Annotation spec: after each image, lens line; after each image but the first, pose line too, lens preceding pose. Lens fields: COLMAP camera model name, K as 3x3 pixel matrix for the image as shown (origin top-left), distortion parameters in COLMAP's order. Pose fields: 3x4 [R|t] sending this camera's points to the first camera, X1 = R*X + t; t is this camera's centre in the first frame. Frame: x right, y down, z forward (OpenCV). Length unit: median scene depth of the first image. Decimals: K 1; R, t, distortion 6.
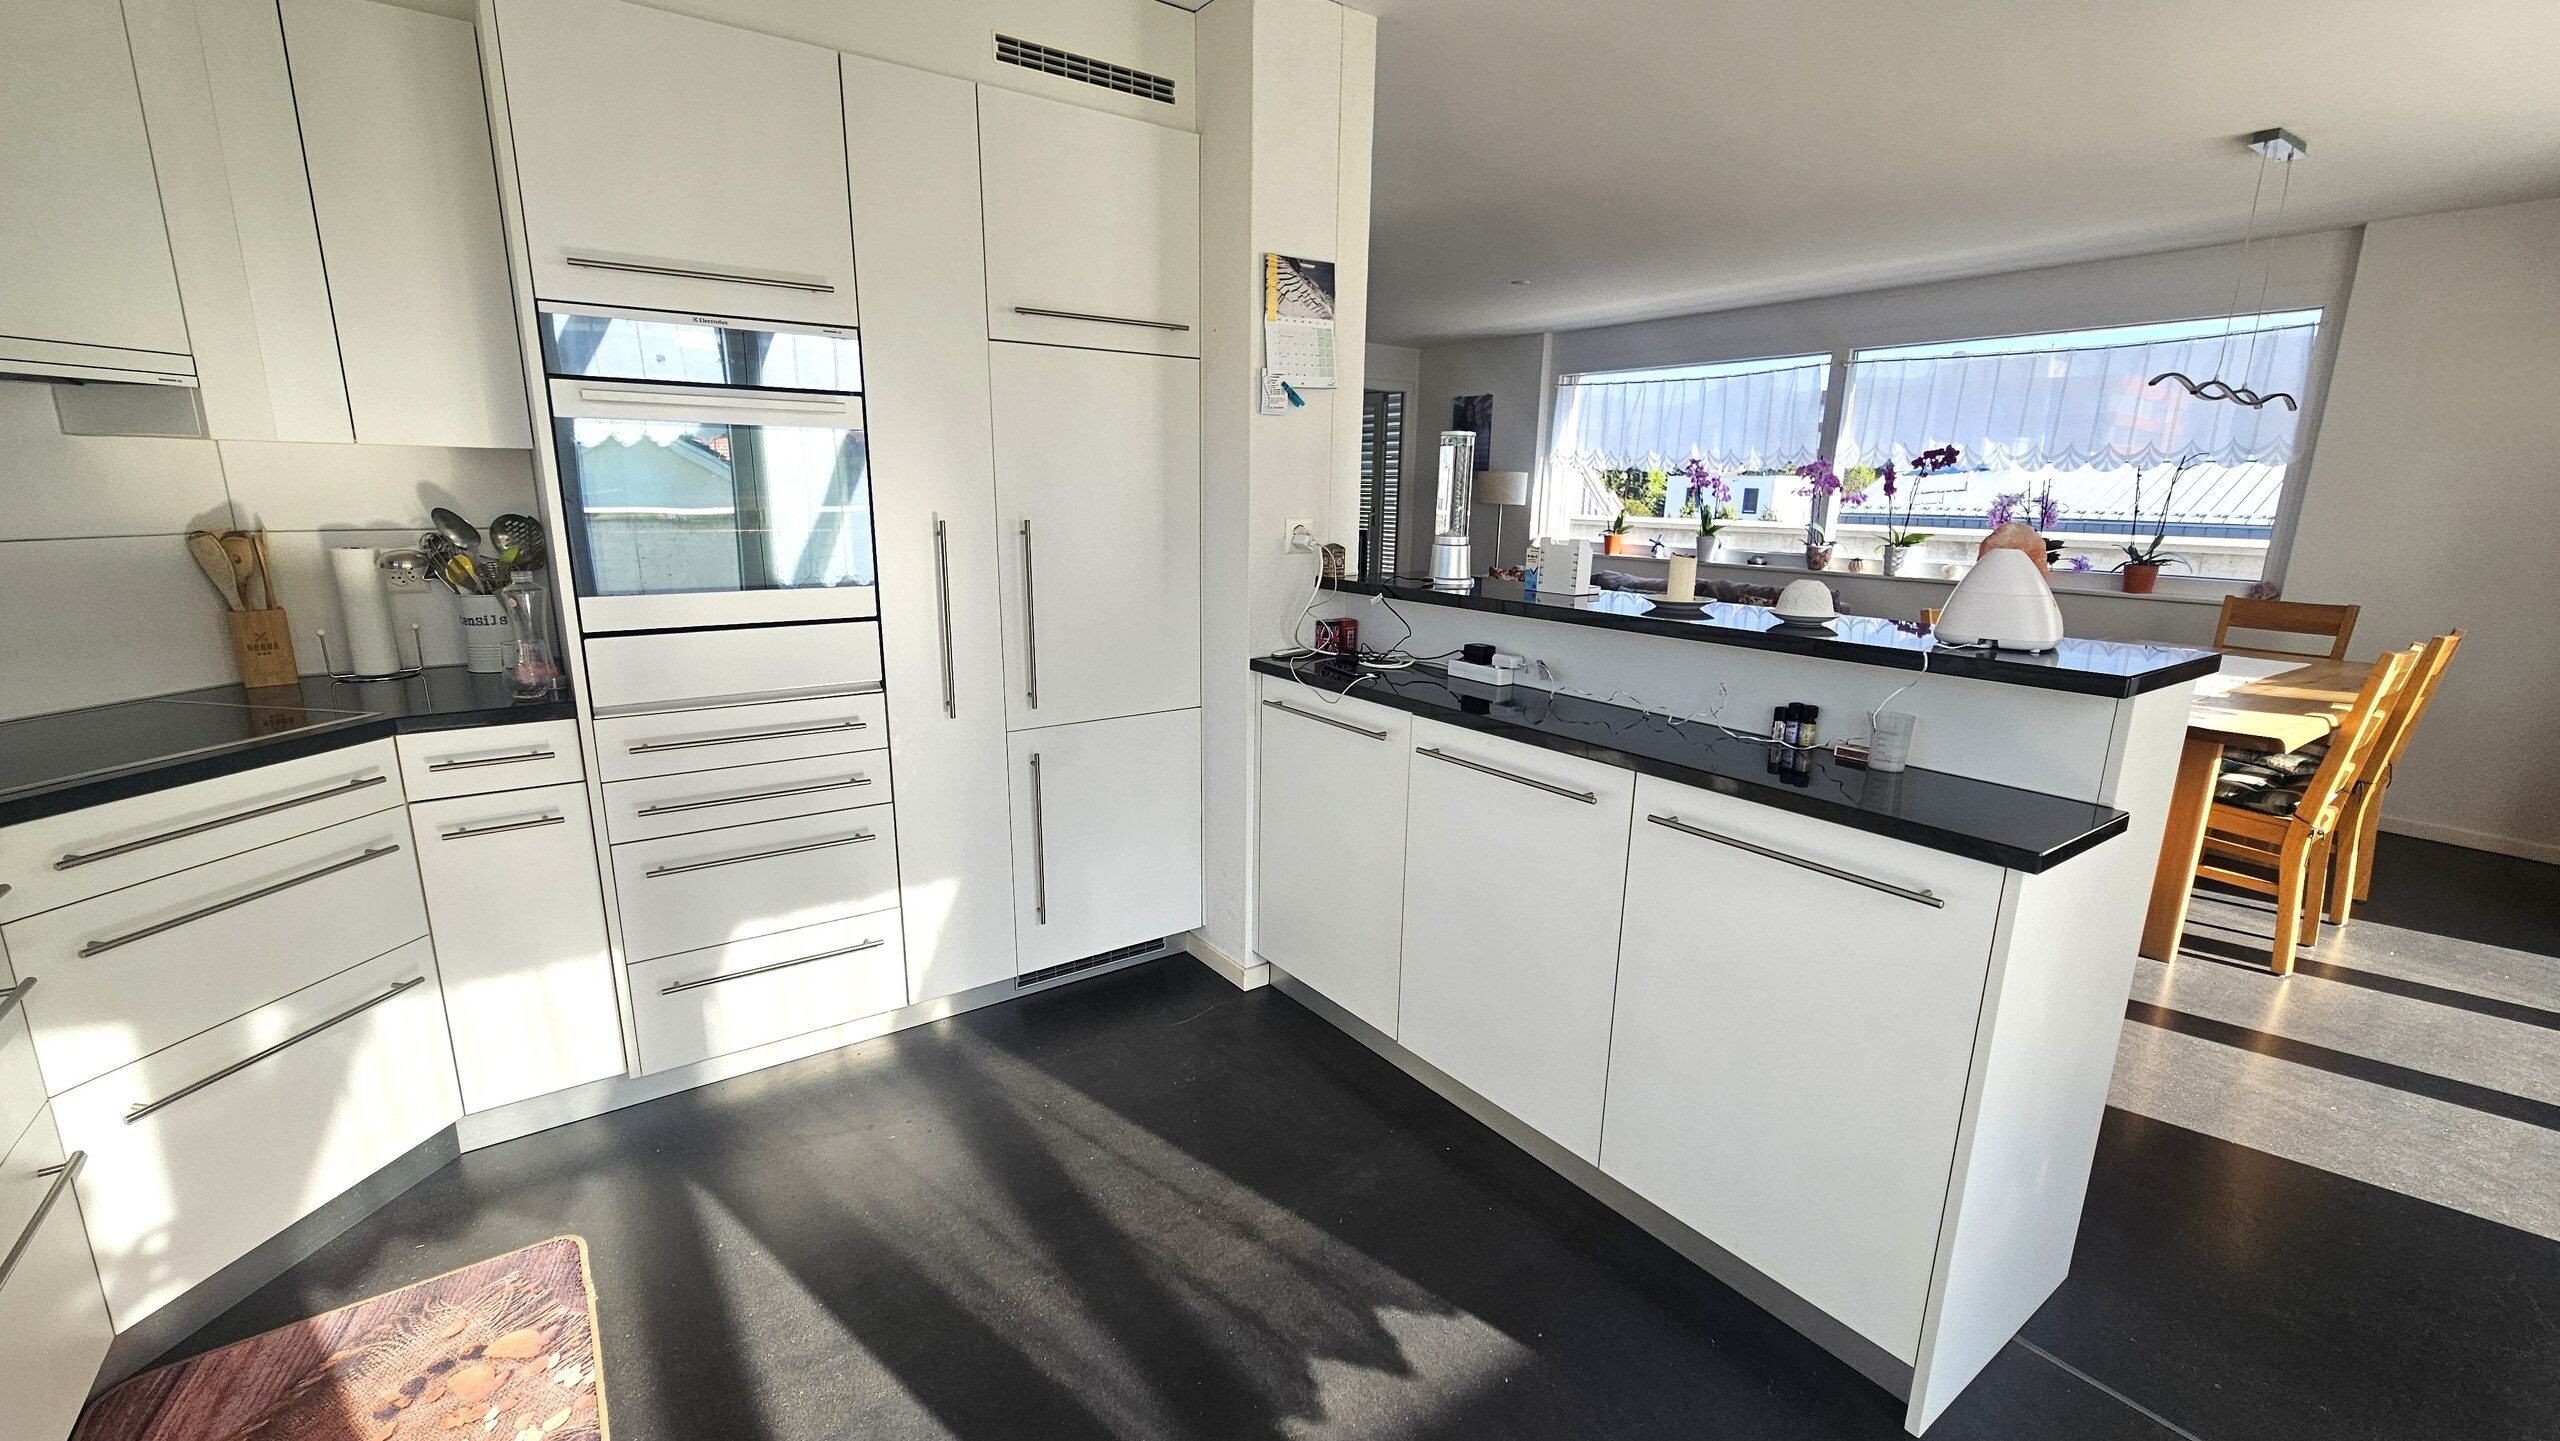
lens RADIAL K [[1054.3, 0, 1280.0], [0, 1054.3, 720.5], [0, 0, 1]] dist [-0.000037, -0.000570]
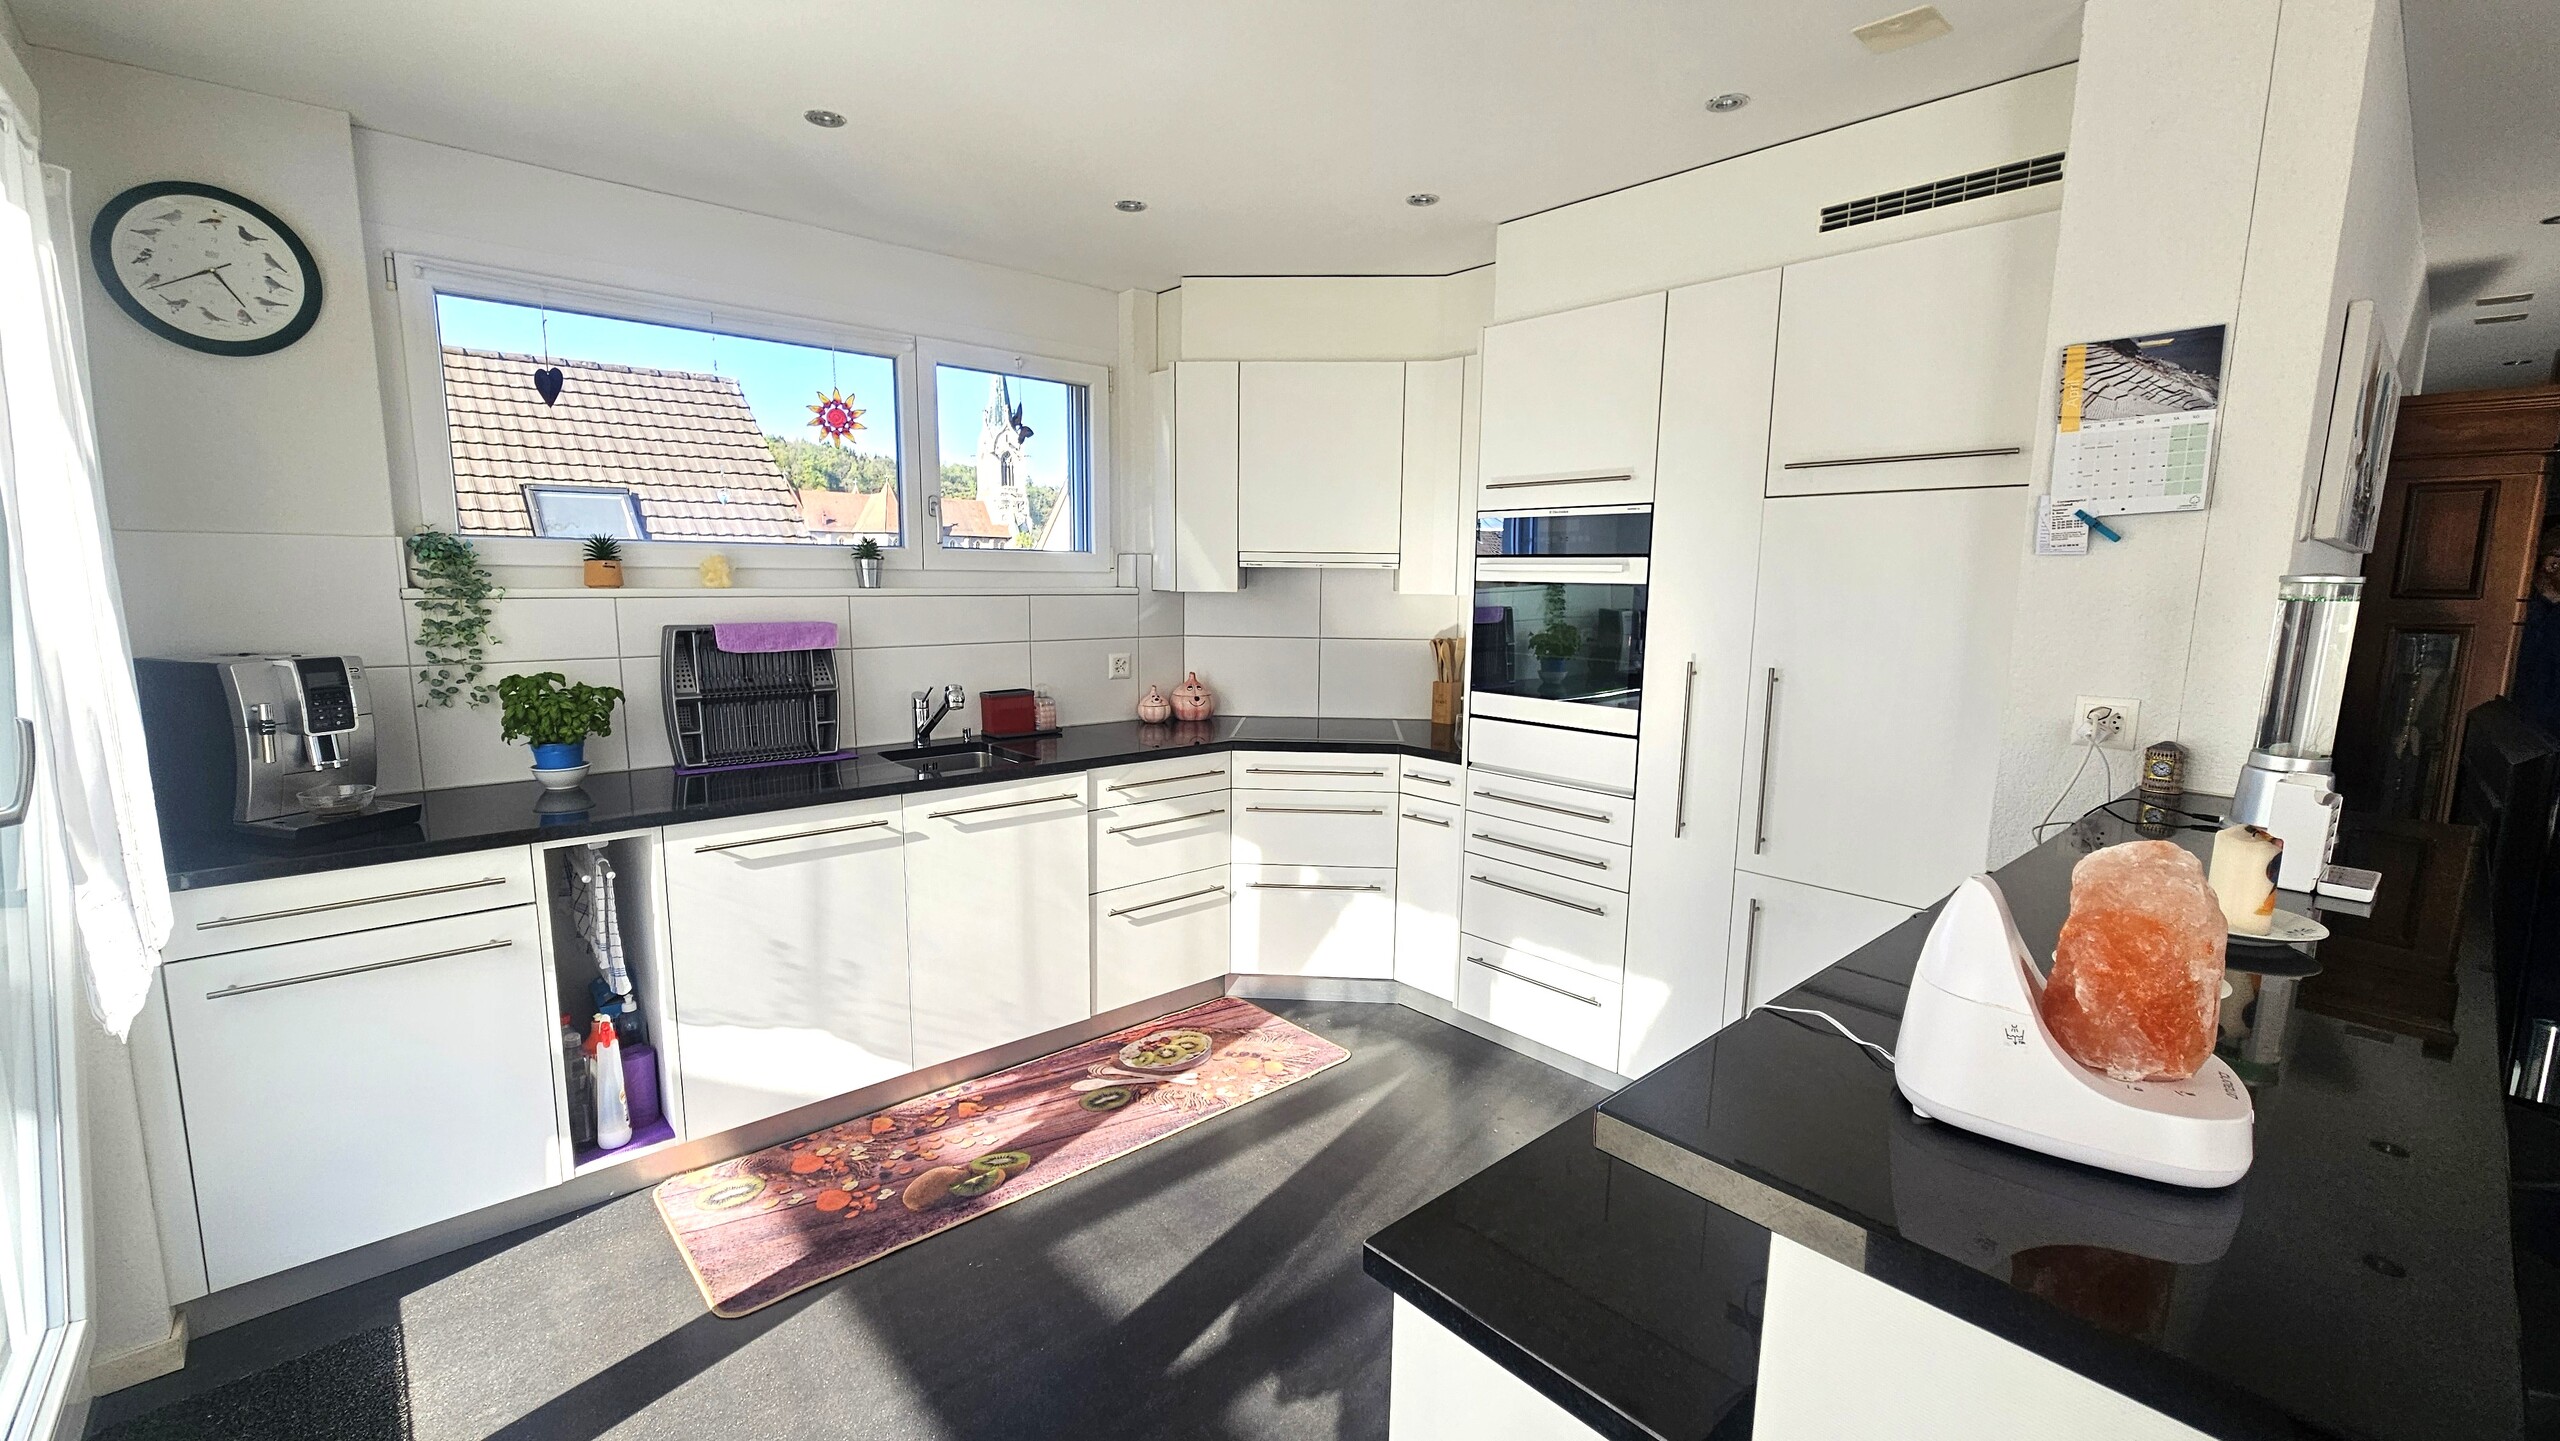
lens RADIAL K [[1054.3, 0, 1280.0], [0, 1054.3, 720.5], [0, 0, 1]] dist [-0.000037, -0.000570]
pose [[0.103195, 0.124029, -0.986898, 0.747320], [-0.229969, 0.968287, 0.097643, -0.138161], [0.967711, 0.216880, 0.128445, 0.446967]]
